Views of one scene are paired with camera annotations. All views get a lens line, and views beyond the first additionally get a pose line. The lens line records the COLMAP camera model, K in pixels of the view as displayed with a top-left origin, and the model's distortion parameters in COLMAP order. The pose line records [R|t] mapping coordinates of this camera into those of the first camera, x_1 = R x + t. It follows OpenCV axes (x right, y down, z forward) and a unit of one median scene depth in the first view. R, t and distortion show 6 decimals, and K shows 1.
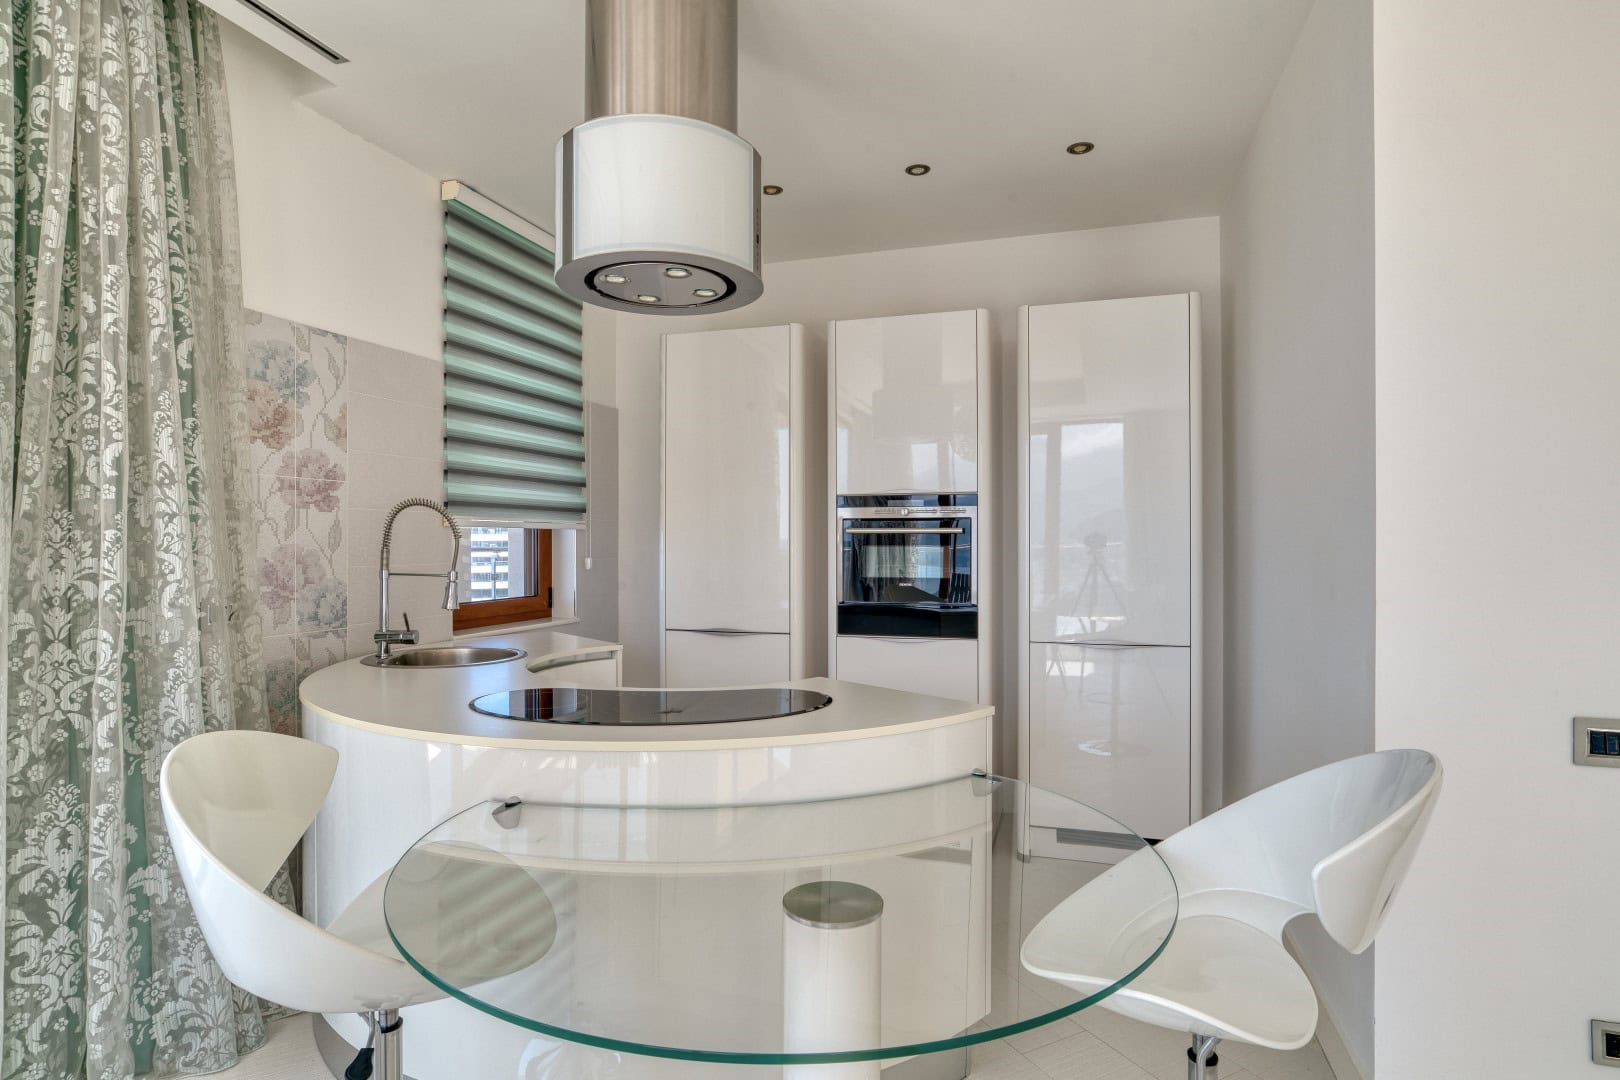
lens RADIAL K [[838.2, 0, 809.5], [0, 838.2, 550.7], [0, 0, 1]] dist [-0.046066, 0.013368]
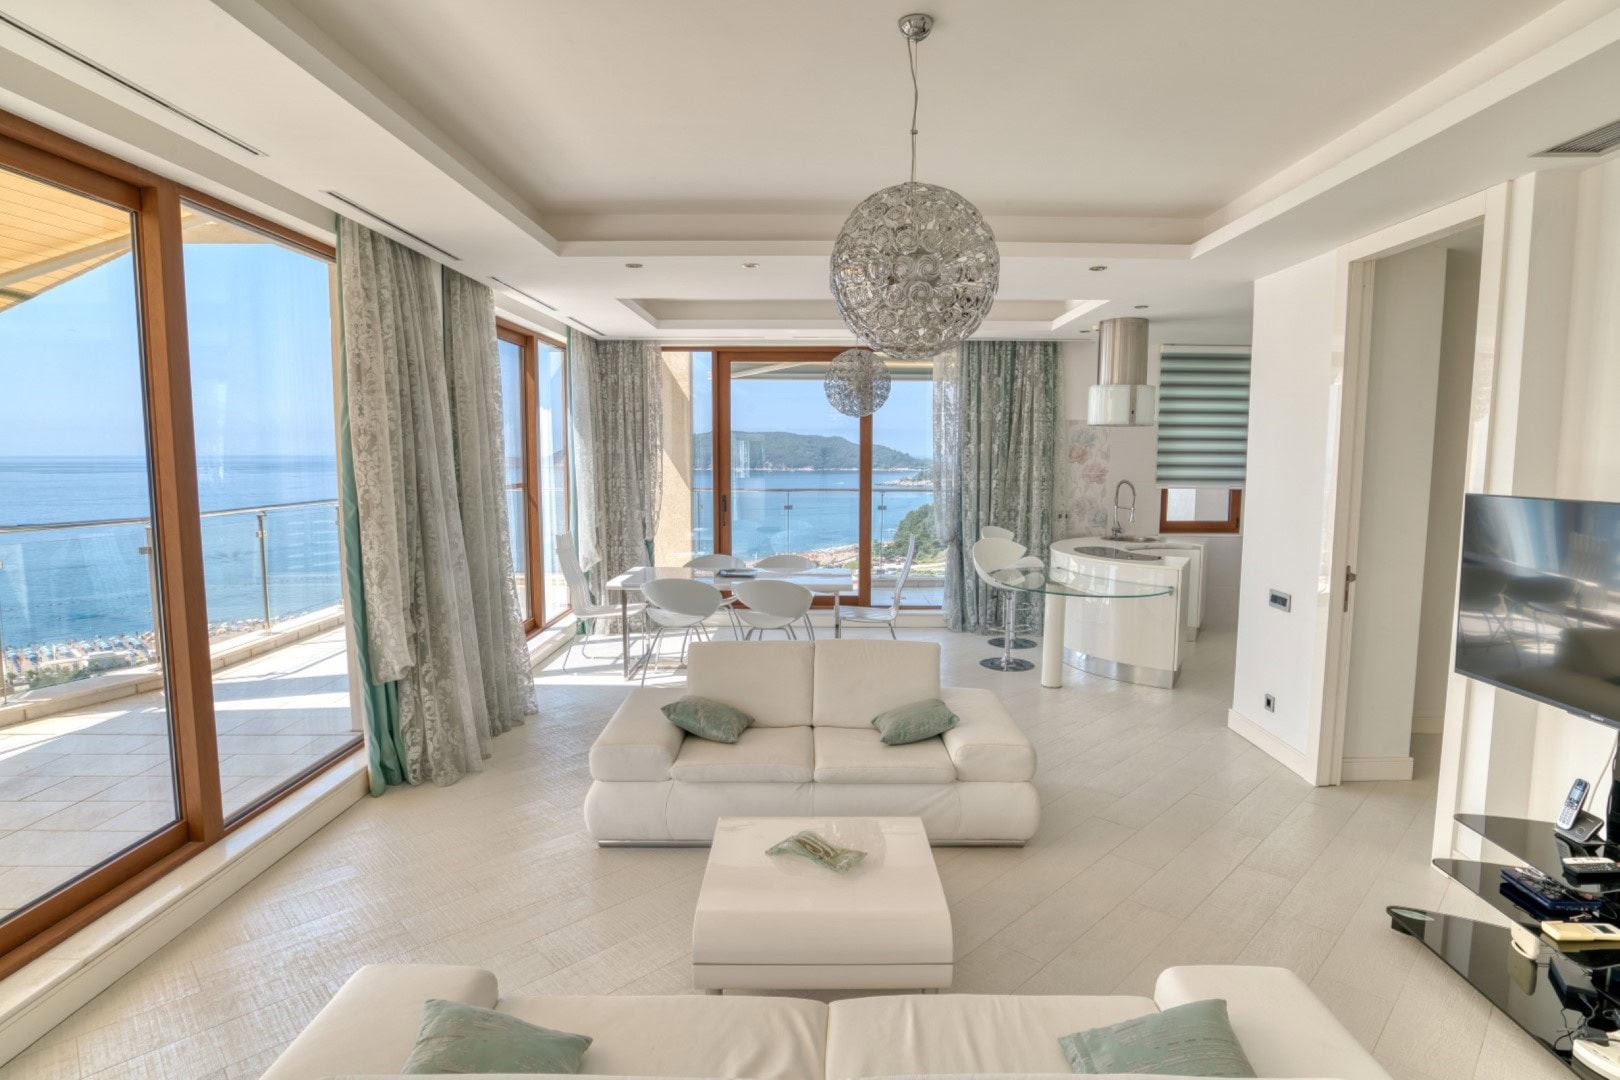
lens RADIAL K [[838.2, 0, 822.2], [0, 838.2, 537.2], [0, 0, 1]] dist [-0.046066, 0.013368]
pose [[0.305046, 0.101857, -0.946875, 1.599270], [-0.013752, 0.994631, 0.102563, -0.124847], [0.952238, -0.018265, 0.304809, -0.689783]]
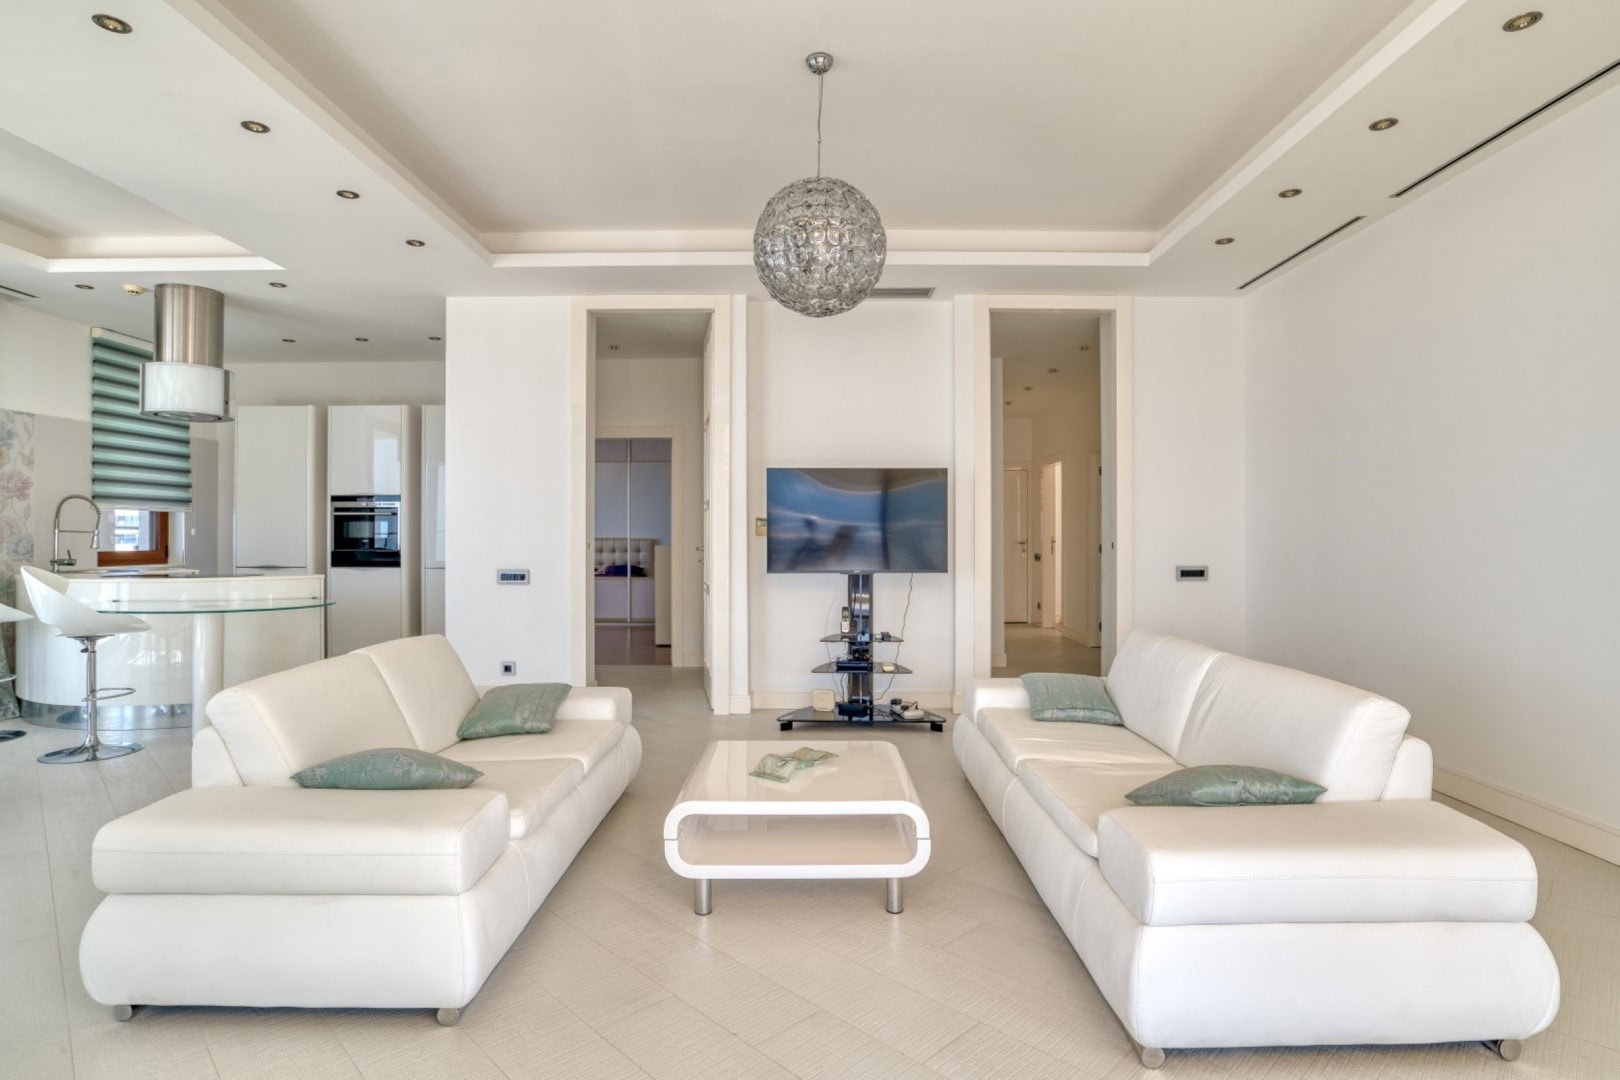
lens RADIAL K [[824.4, 0, 811.1], [0, 824.4, 535.1], [0, 0, 1]] dist [-0.026078, 0.003769]
pose [[0.953665, 0.002533, 0.300859, 0.575369], [0.000610, 0.999946, -0.010353, 0.051439], [-0.300869, 0.010057, 0.953612, -1.267627]]
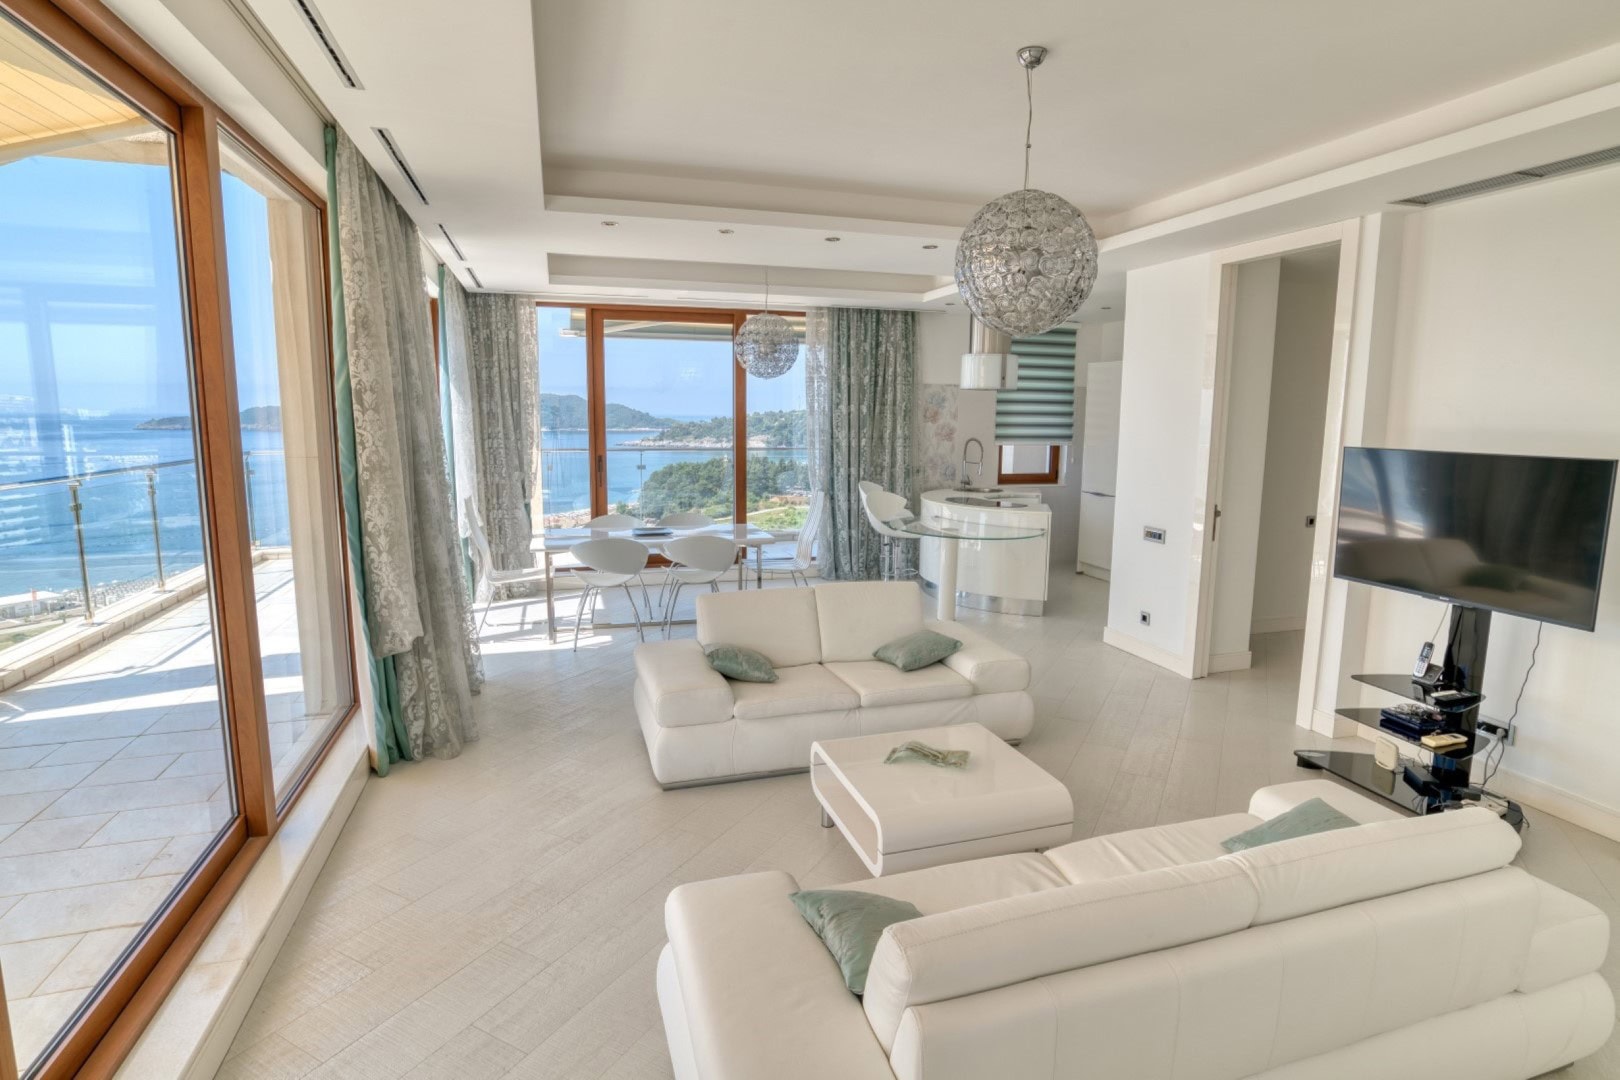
lens RADIAL K [[841.3, 0, 818.8], [0, 841.3, 538.9], [0, 0, 1]] dist [-0.057129, 0.021407]
pose [[0.577675, 0.130660, -0.805742, 1.522601], [-0.019351, 0.989020, 0.146507, -0.119596], [0.816038, -0.069041, 0.573861, -1.113349]]
